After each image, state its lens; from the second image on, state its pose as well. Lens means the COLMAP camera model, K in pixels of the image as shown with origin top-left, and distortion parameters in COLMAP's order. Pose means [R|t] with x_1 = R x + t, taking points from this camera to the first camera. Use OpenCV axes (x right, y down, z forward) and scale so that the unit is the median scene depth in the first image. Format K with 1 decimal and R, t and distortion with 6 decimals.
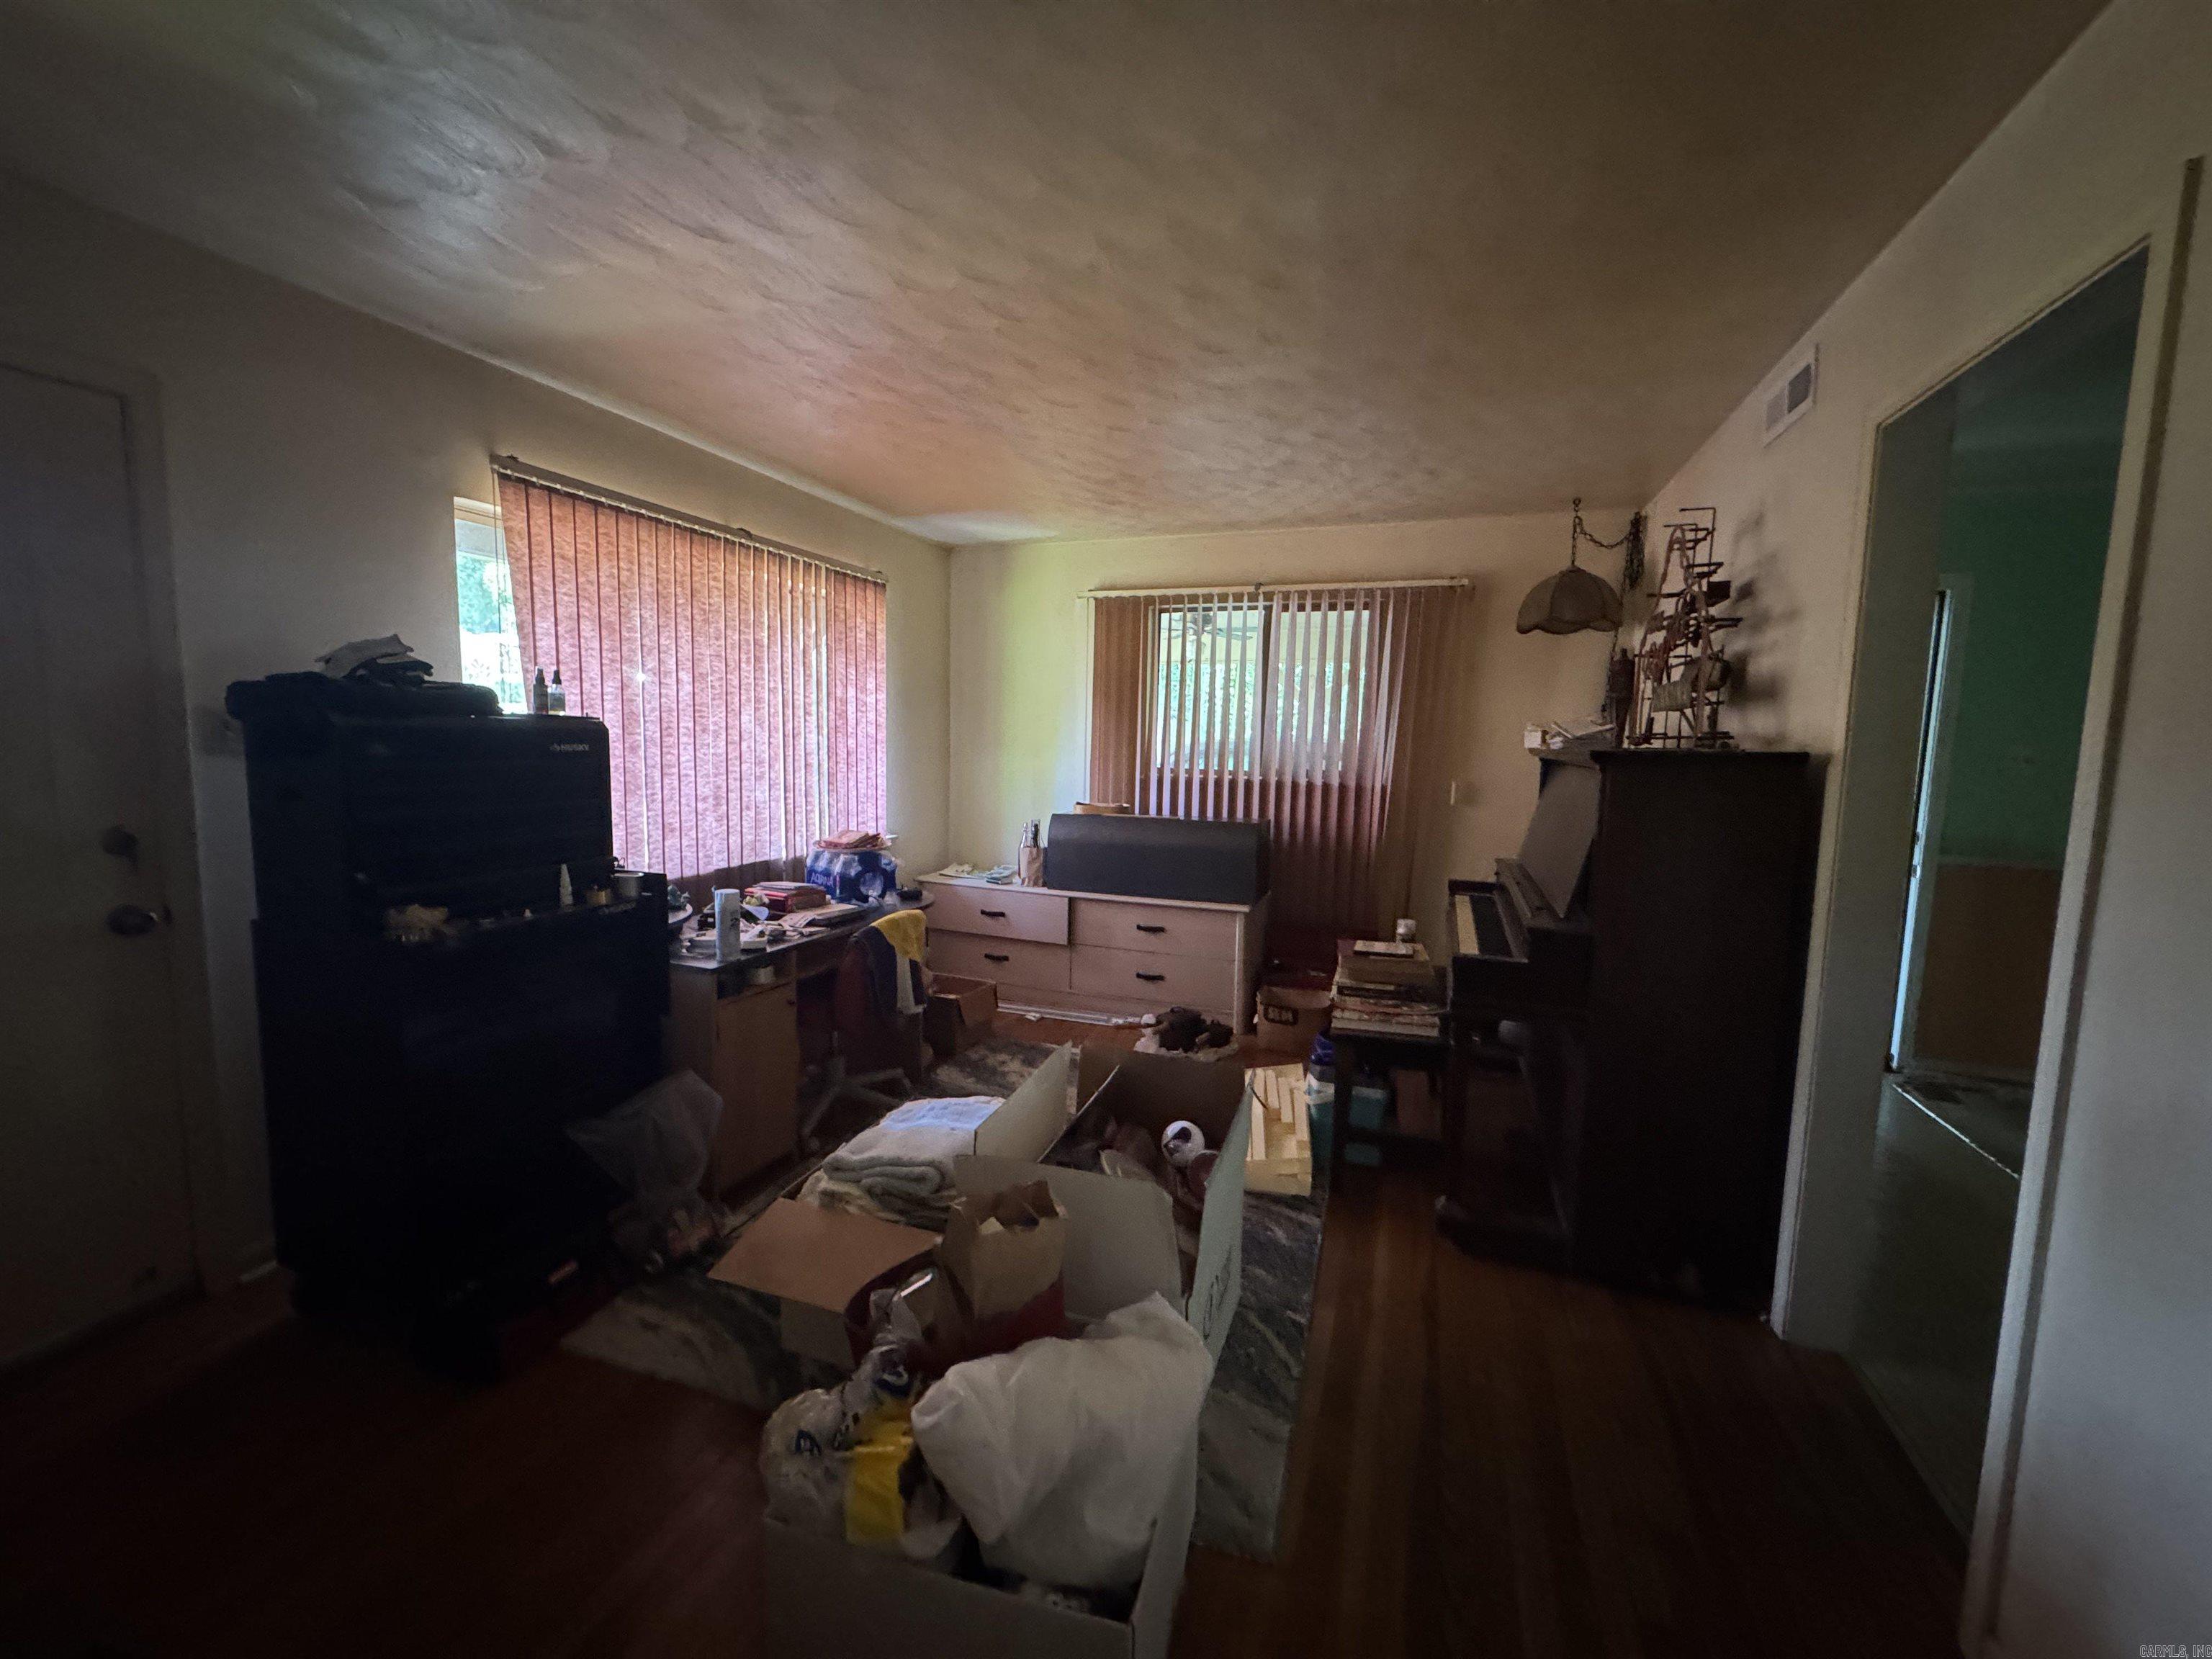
lens RADIAL K [[878.6, 0, 1105.0], [0, 878.6, 827.7], [0, 0, 1]] dist [-0.003876, 0.000508]
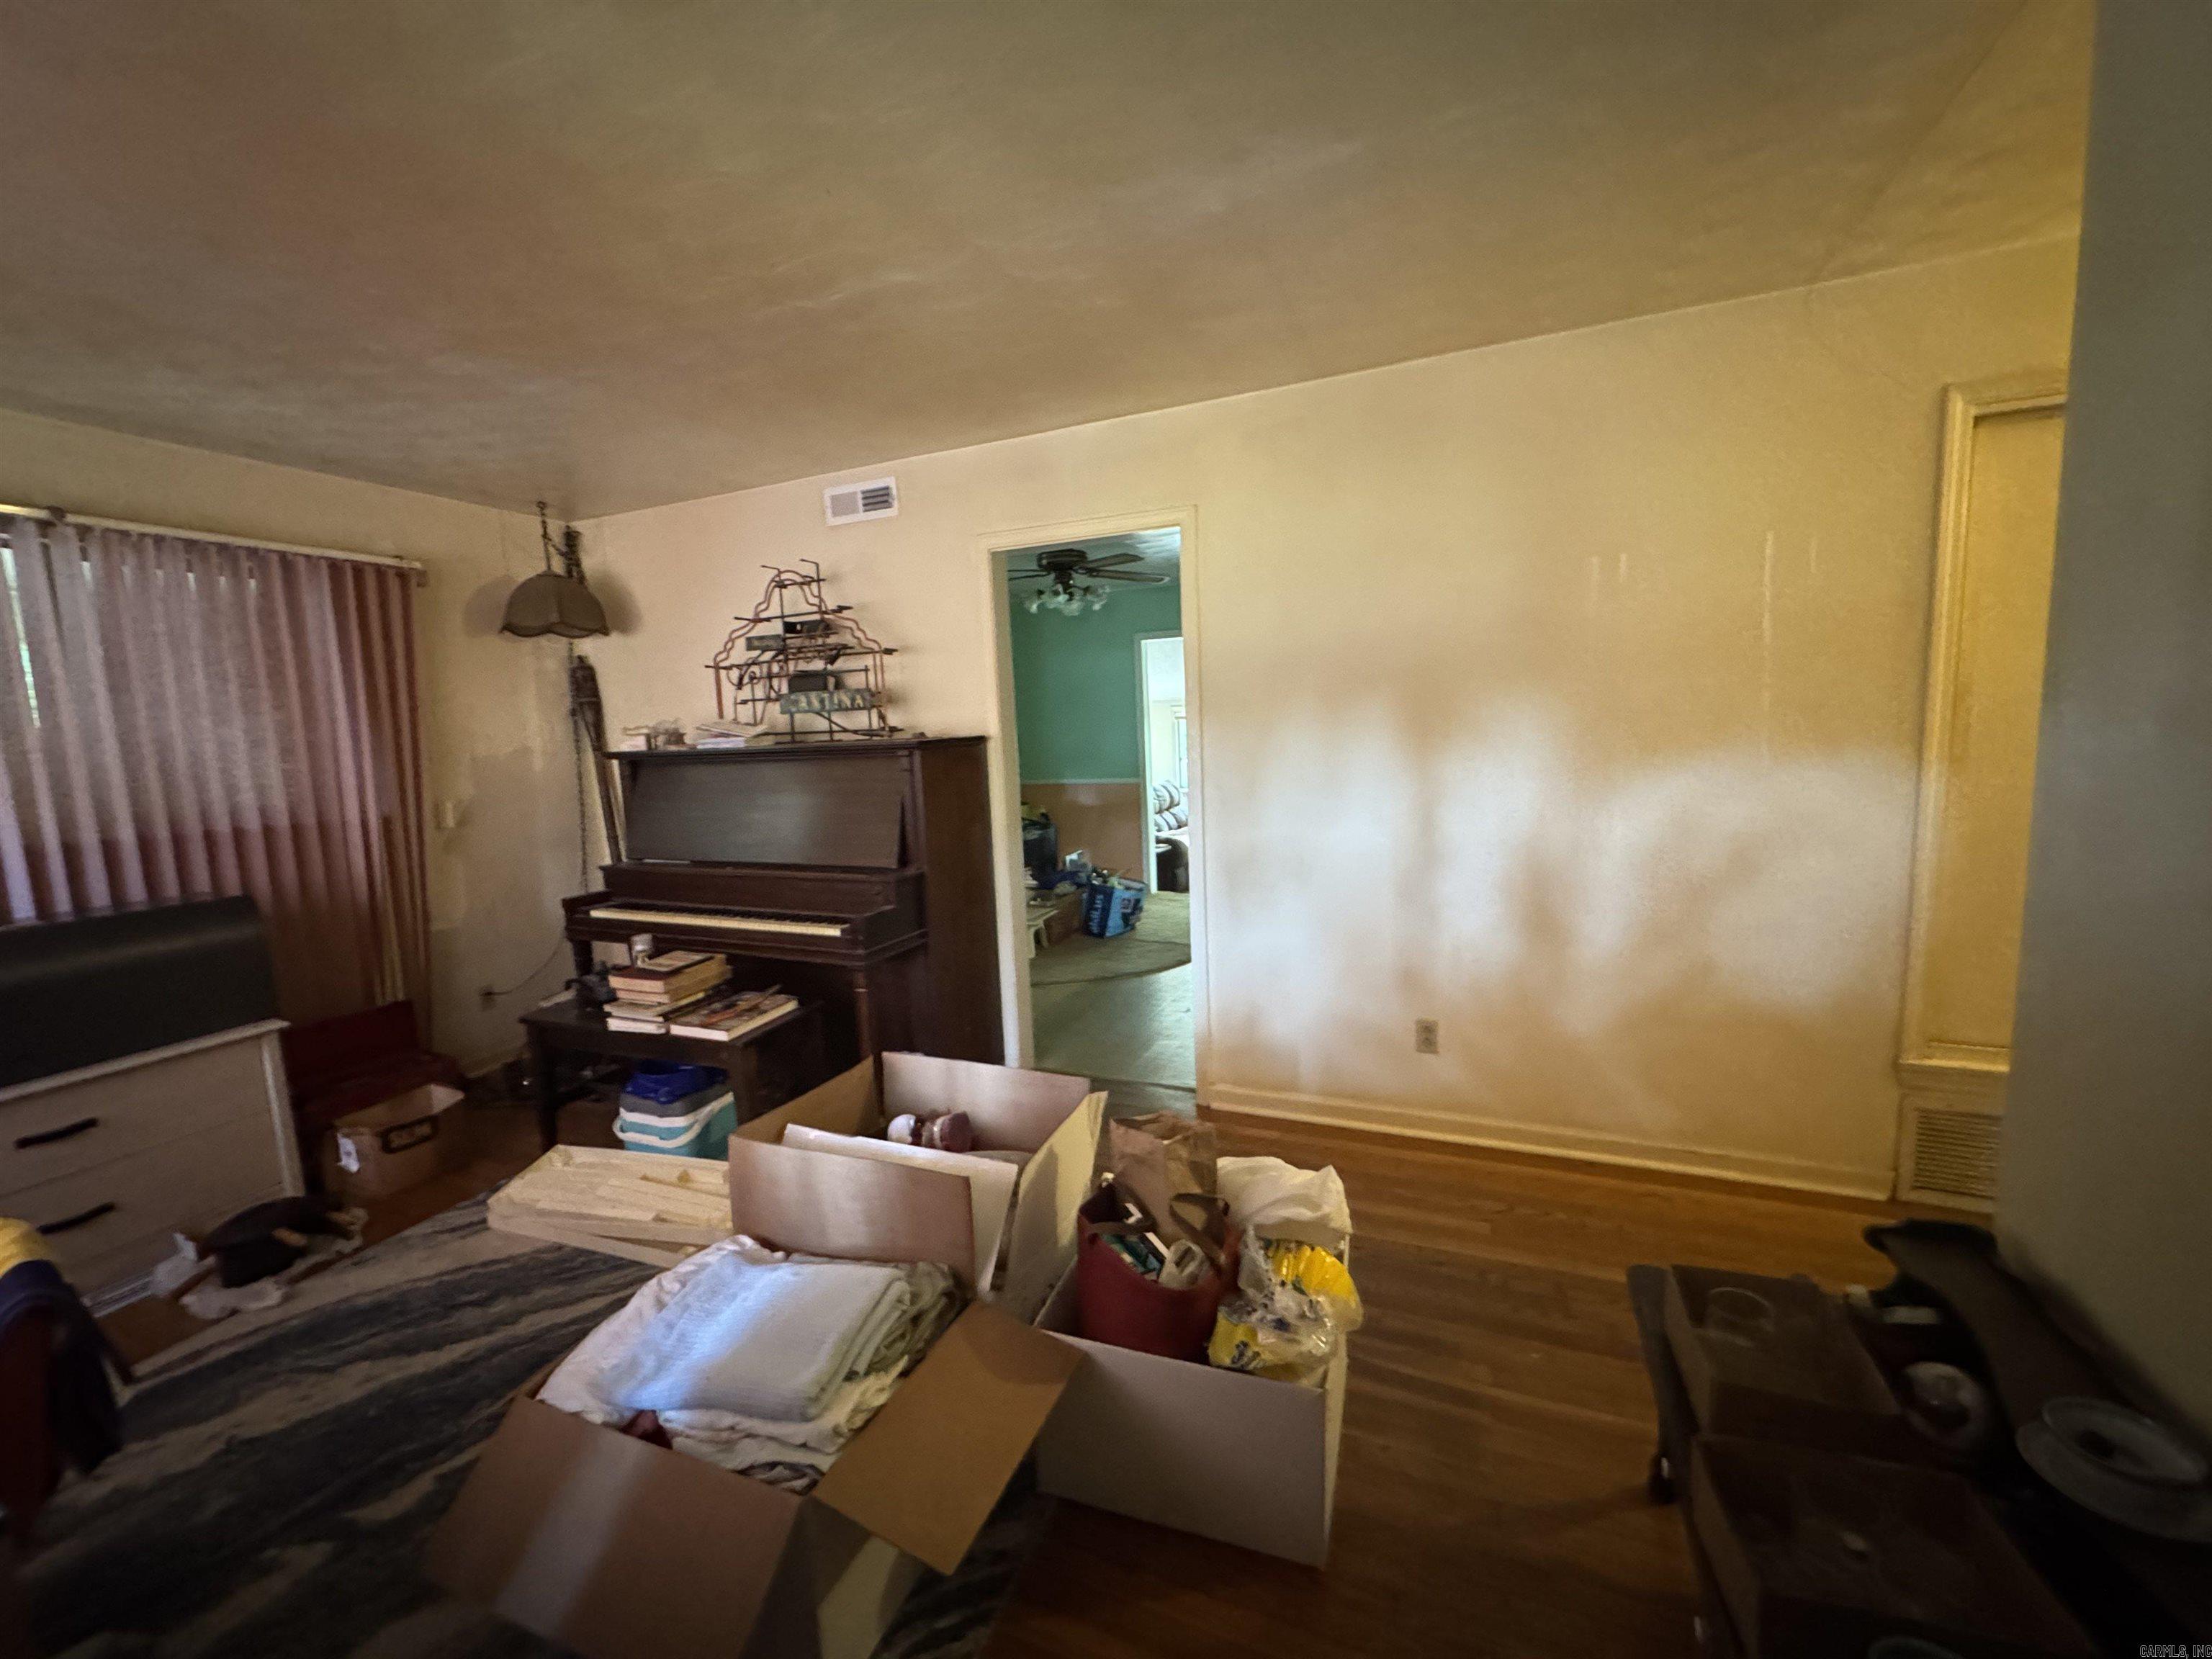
lens RADIAL K [[878.6, 0, 1109.3], [0, 878.6, 833.9], [0, 0, 1]] dist [-0.003876, 0.000508]
pose [[0.051454, -0.143908, 0.988252, -0.457643], [0.144101, 0.980277, 0.135244, -0.048163], [-0.988224, 0.135449, 0.071177, 0.339787]]
